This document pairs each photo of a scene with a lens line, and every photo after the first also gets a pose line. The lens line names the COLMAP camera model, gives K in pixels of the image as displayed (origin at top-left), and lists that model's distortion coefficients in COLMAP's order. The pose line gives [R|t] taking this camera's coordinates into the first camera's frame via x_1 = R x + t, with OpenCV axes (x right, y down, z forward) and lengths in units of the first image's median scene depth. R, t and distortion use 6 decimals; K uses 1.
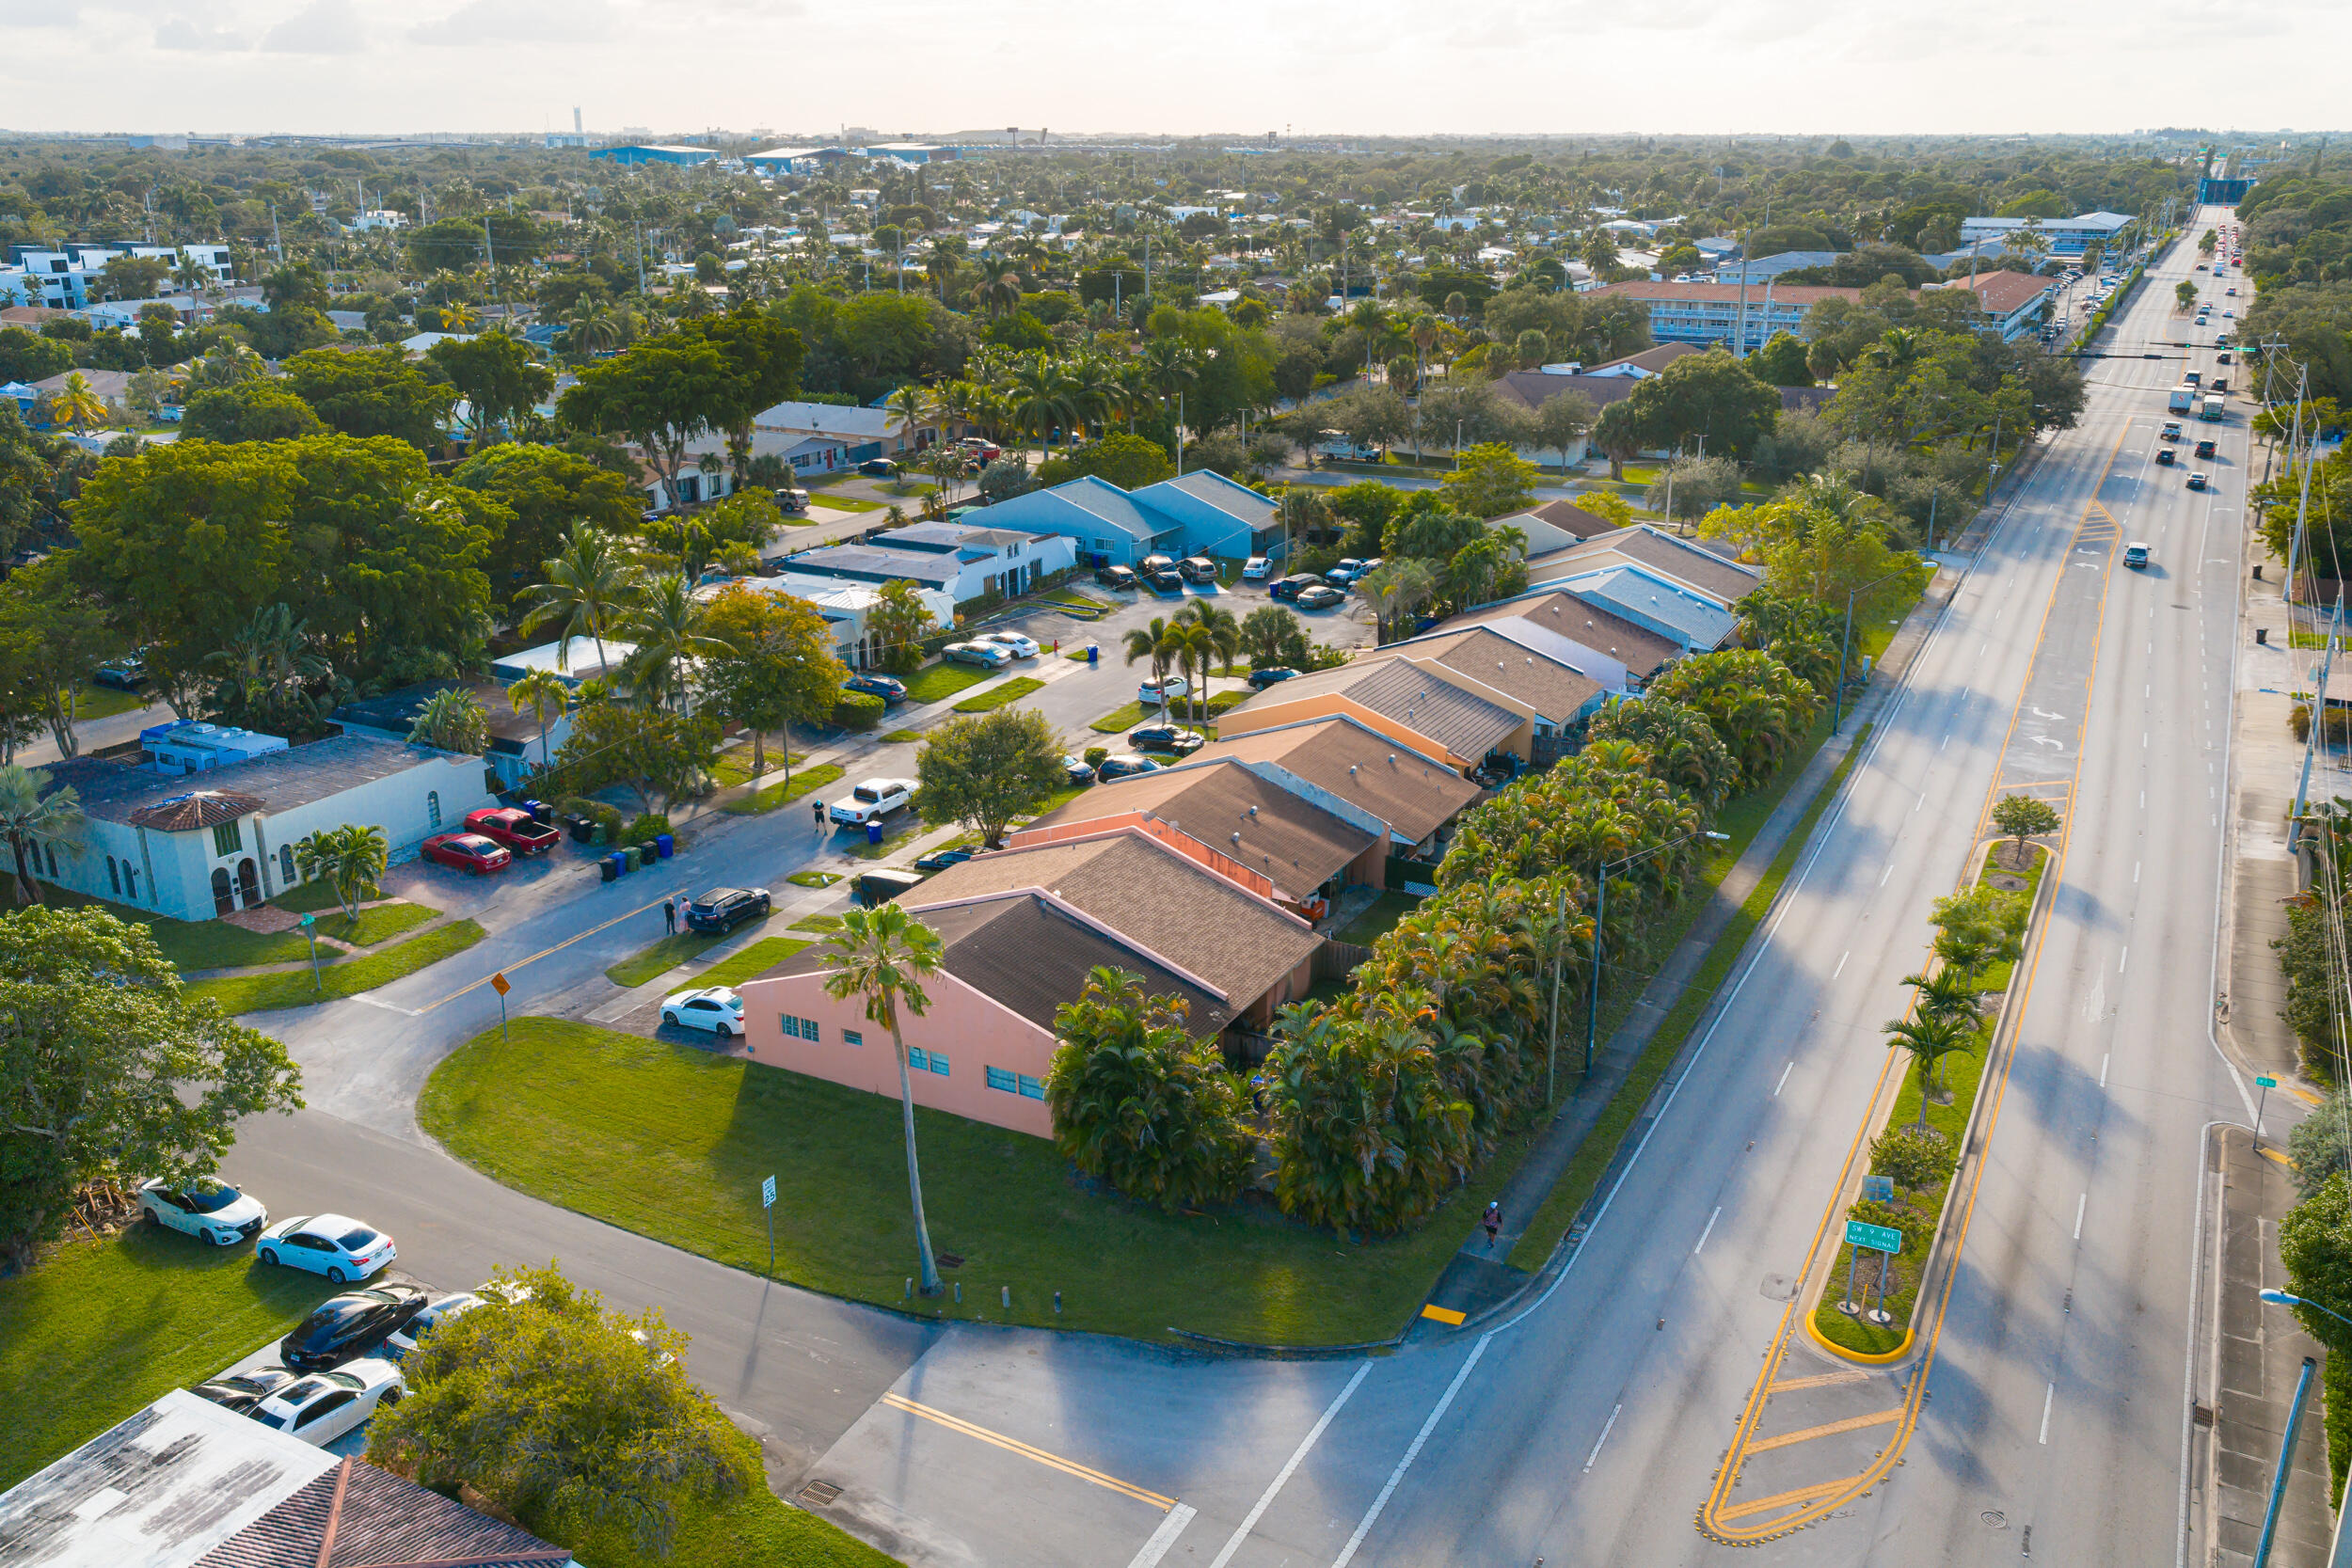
lens RADIAL K [[1895.0, 0, 1174.5], [0, 1895.0, 804.7], [0, 0, 1]] dist [0.054699, -0.084884]
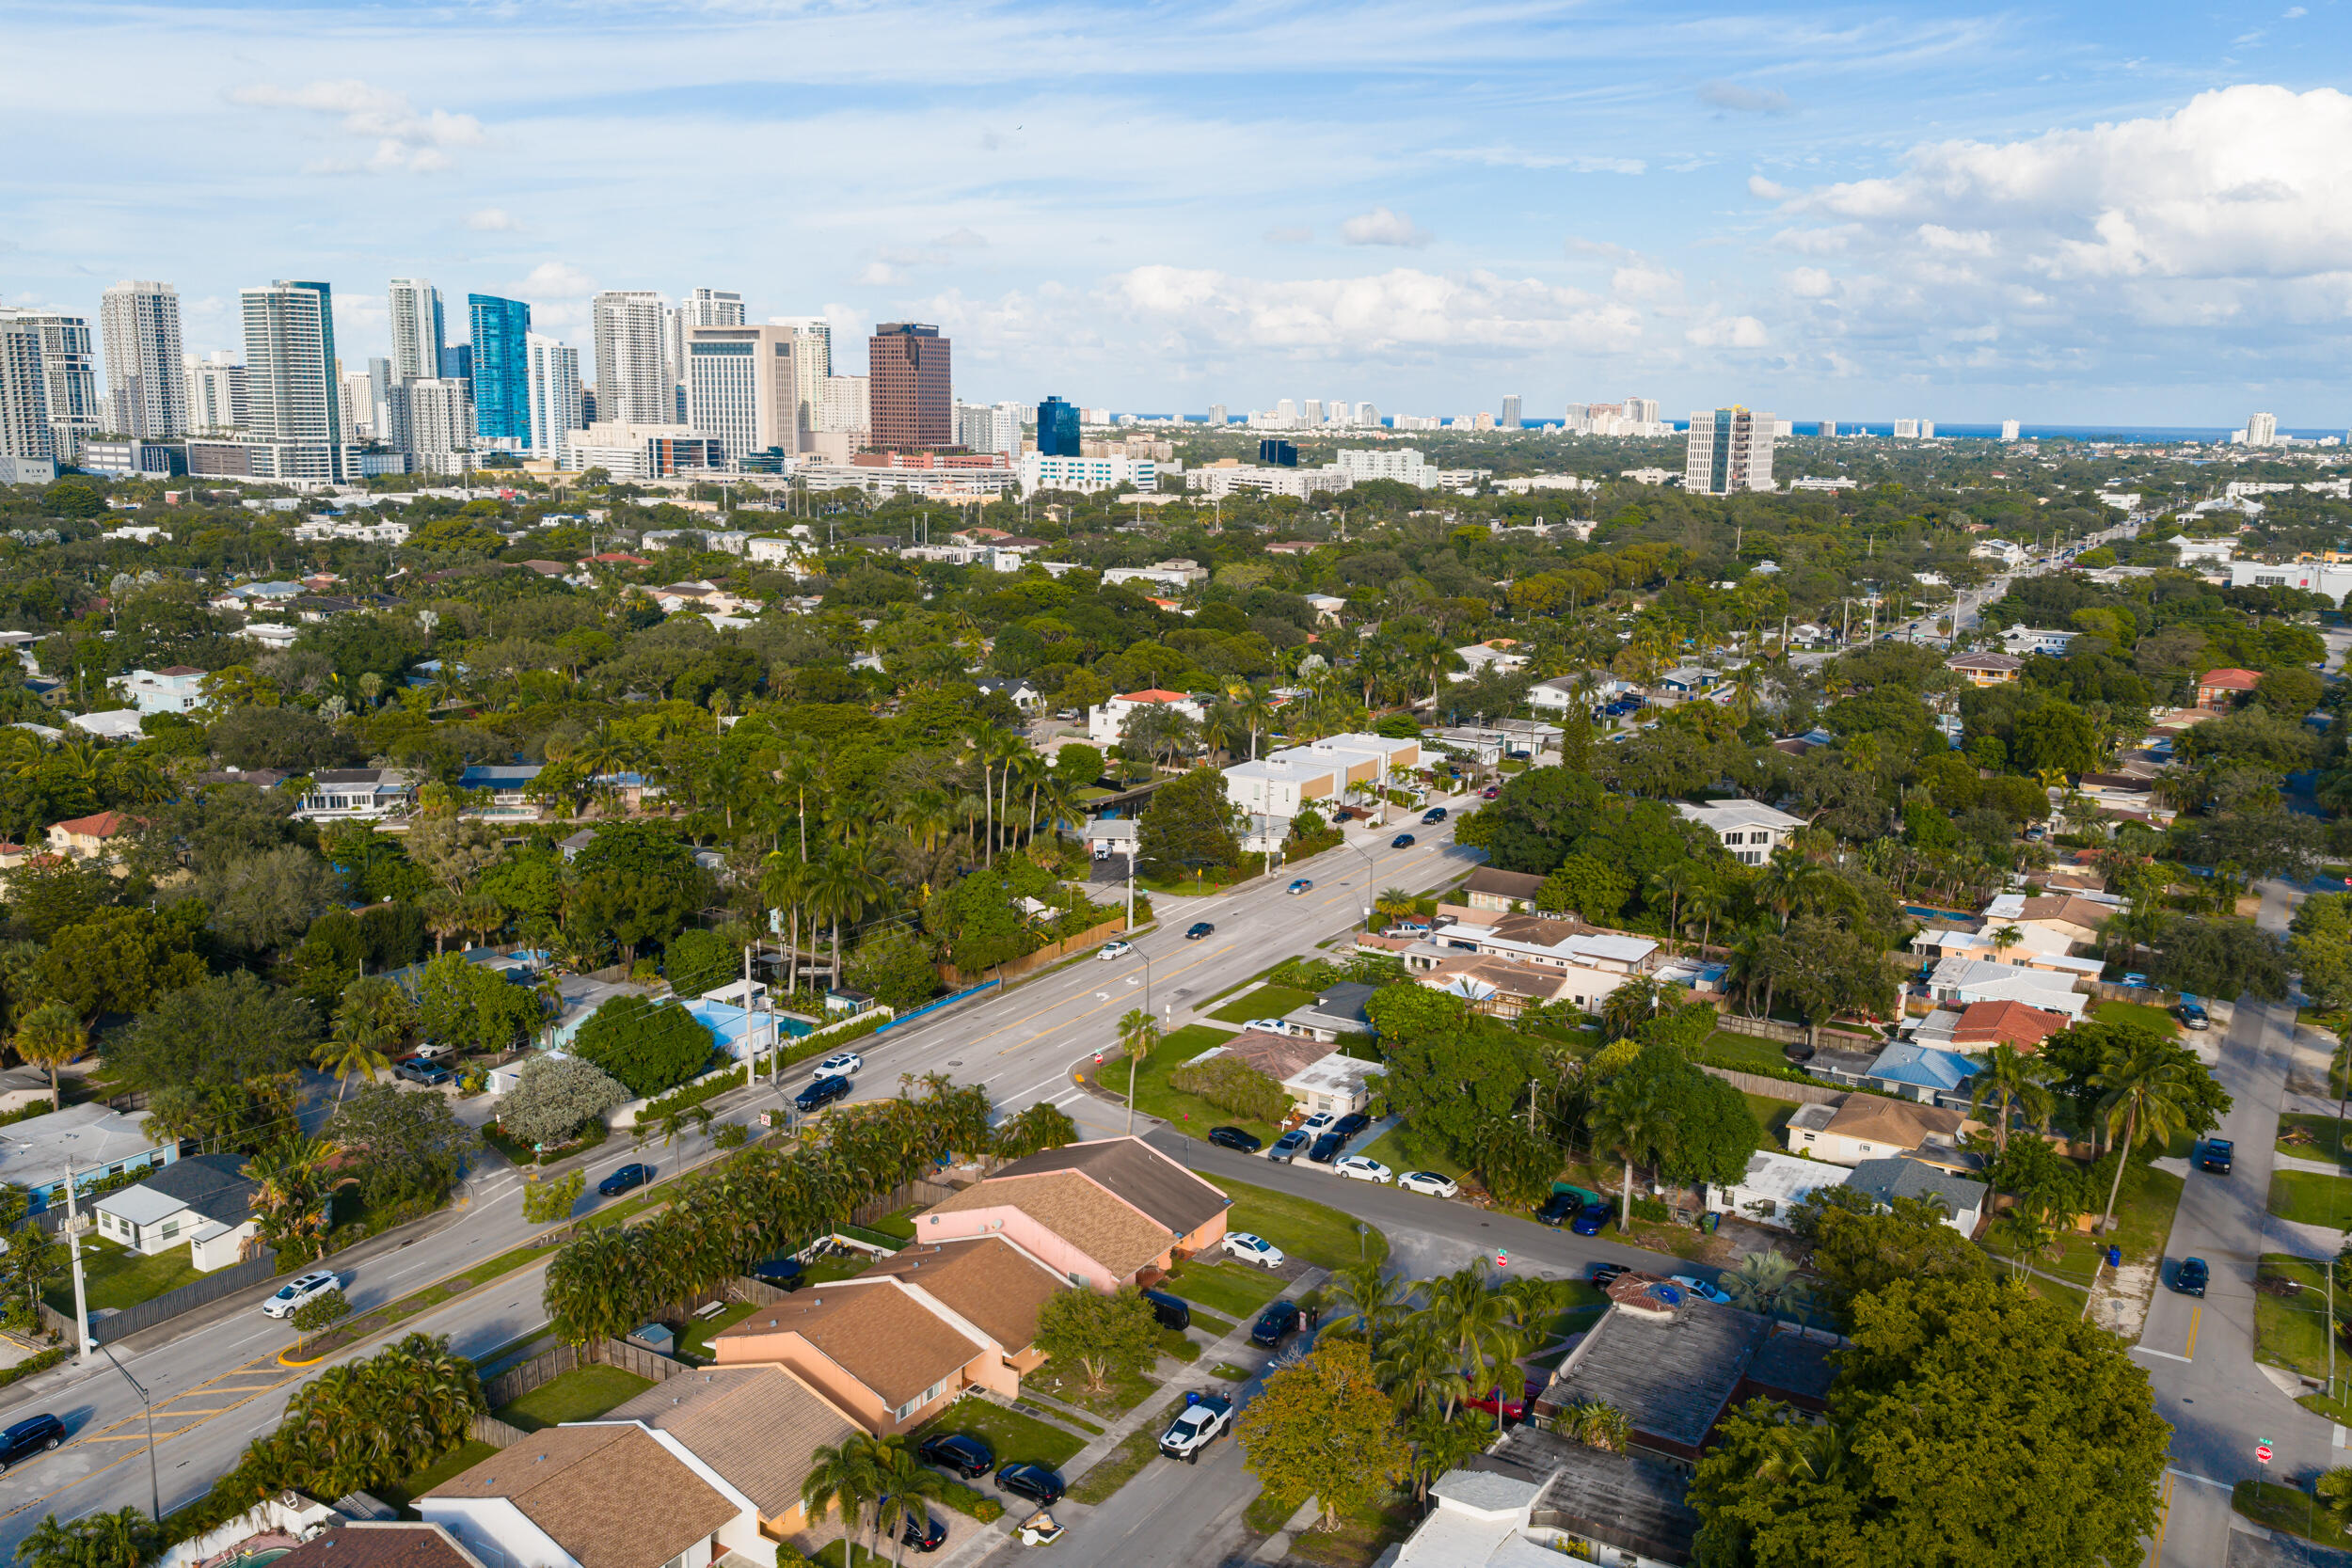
lens RADIAL K [[1895.0, 0, 1164.2], [0, 1895.0, 769.2], [0, 0, 1]] dist [0.054699, -0.084884]
pose [[-0.997660, -0.022968, 0.064397, -0.214619], [0.012330, 0.865999, 0.499893, -0.970719], [-0.067249, 0.499517, -0.863690, 1.907440]]
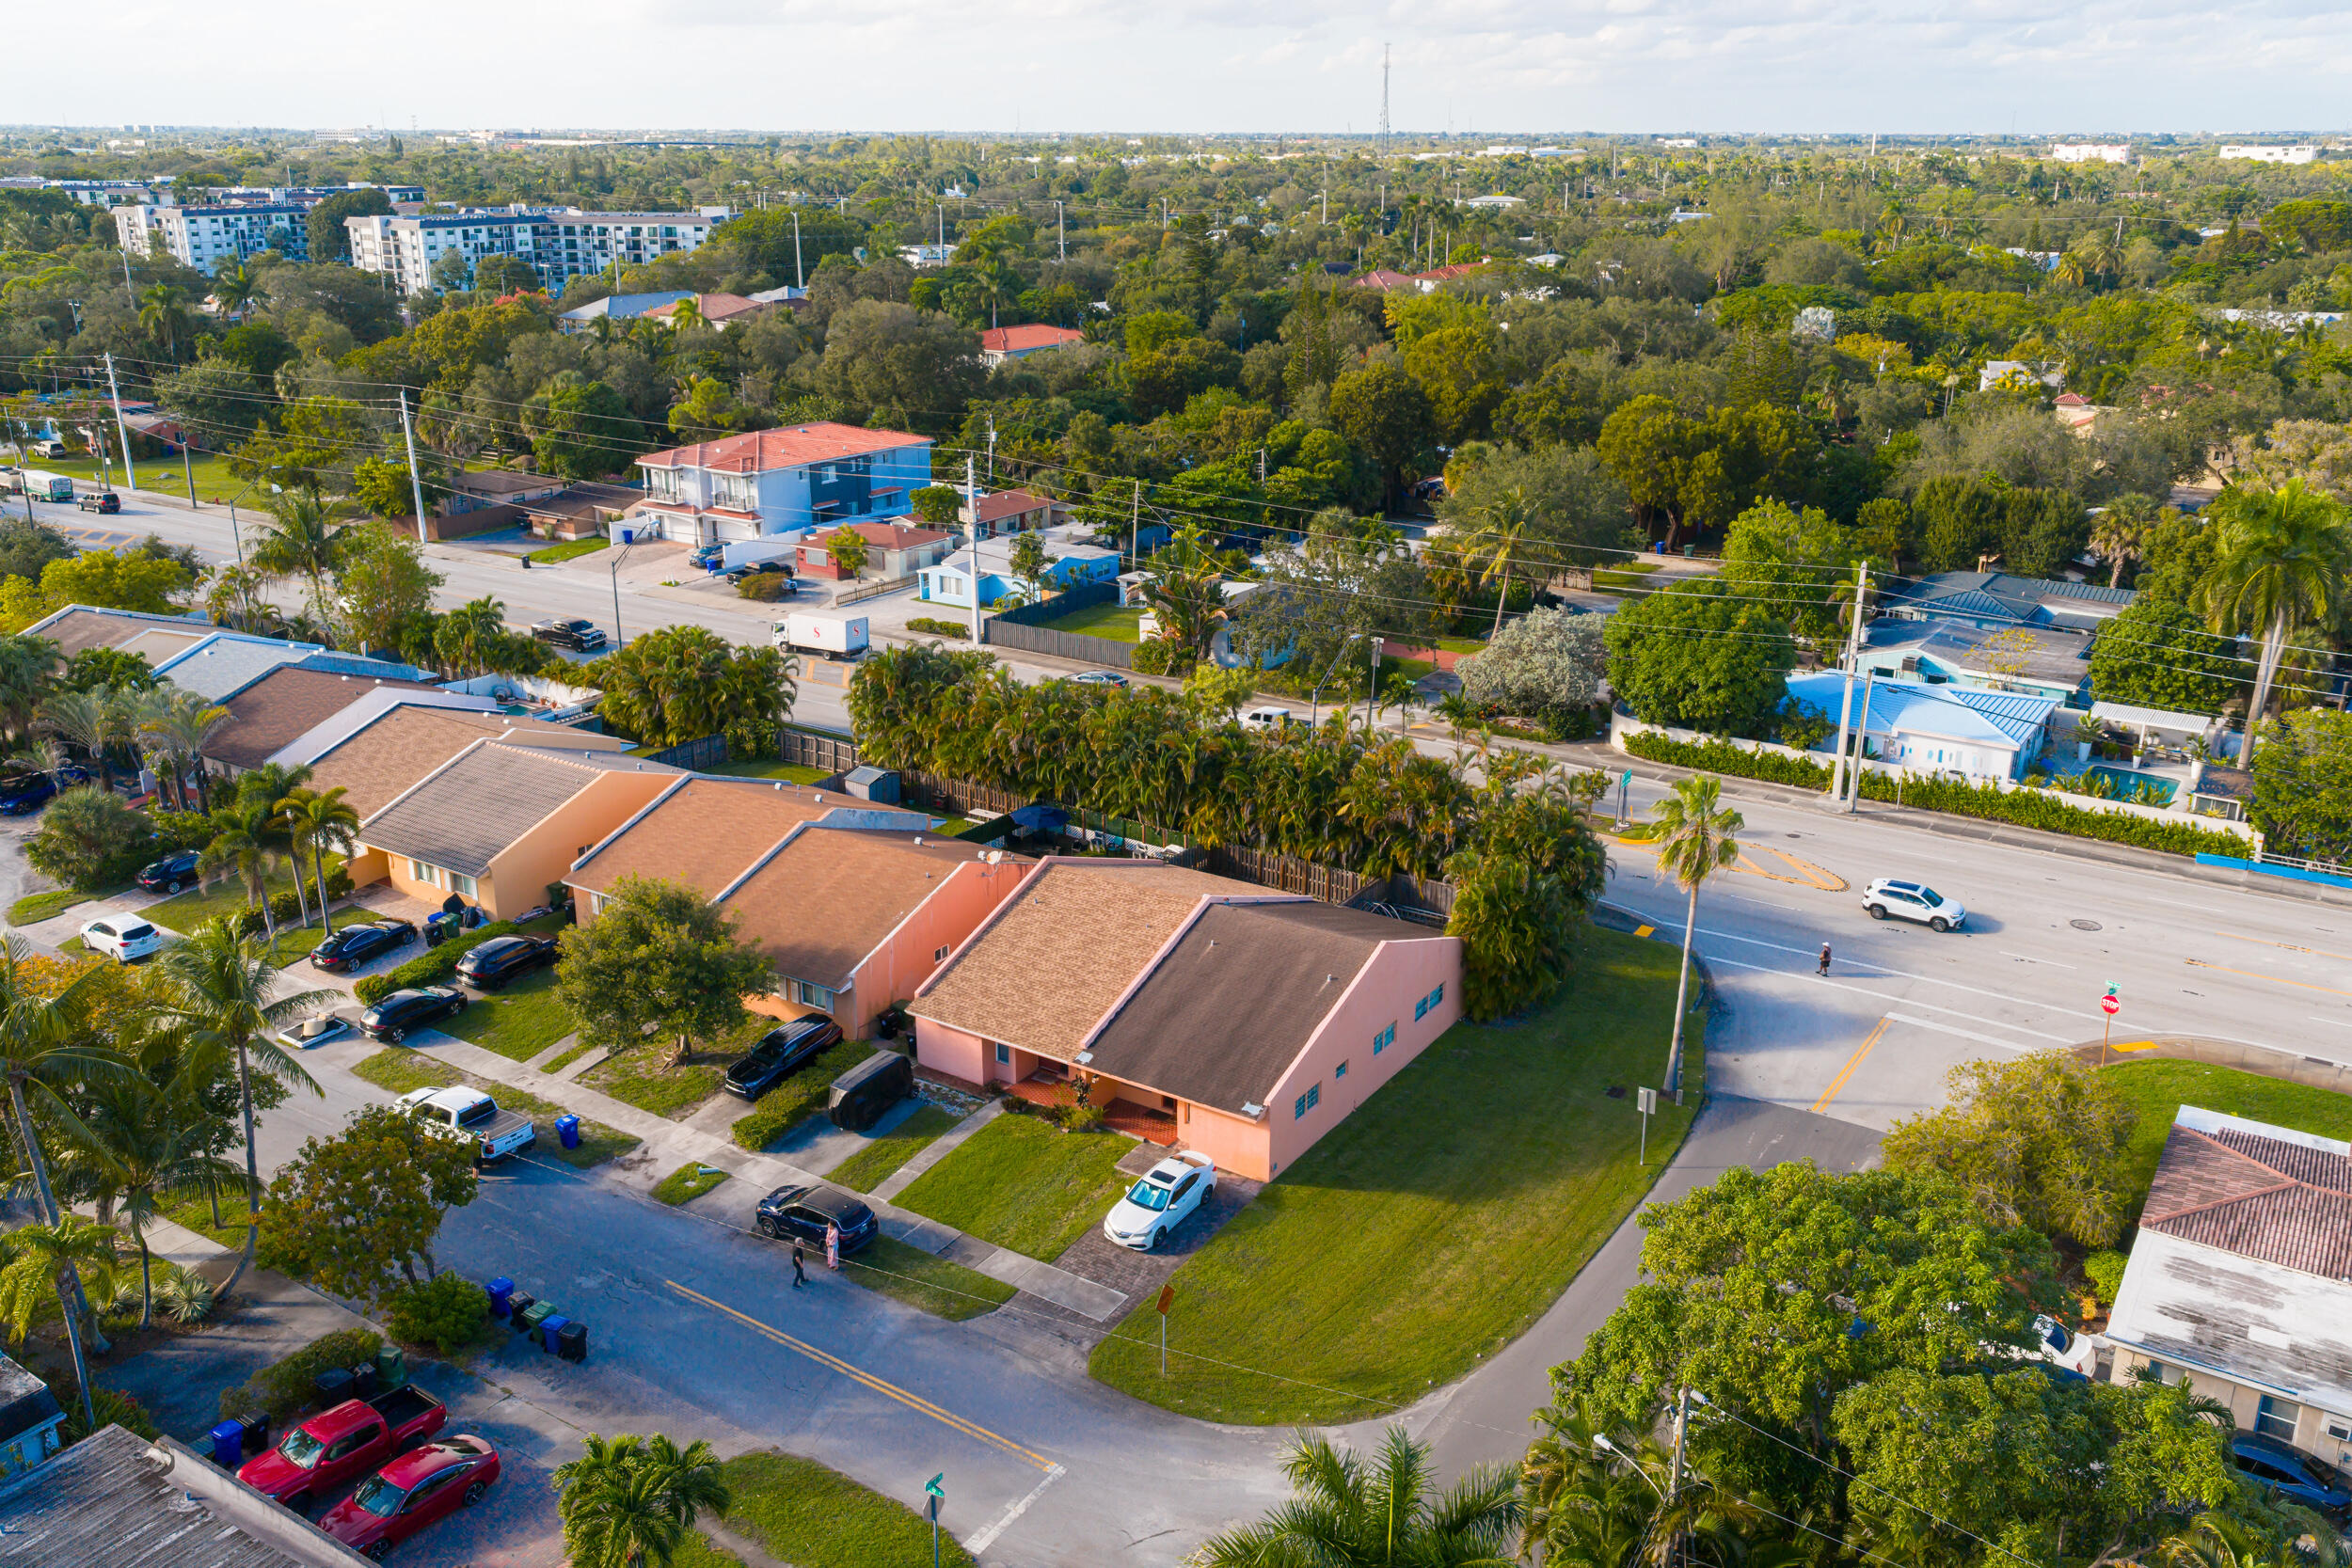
lens RADIAL K [[1895.0, 0, 1192.6], [0, 1895.0, 805.3], [0, 0, 1]] dist [0.054699, -0.084884]
pose [[0.085325, -0.328898, 0.940503, -0.781355], [0.328415, 0.900476, 0.285106, -0.224399], [-0.940672, 0.284549, 0.184848, 0.643227]]
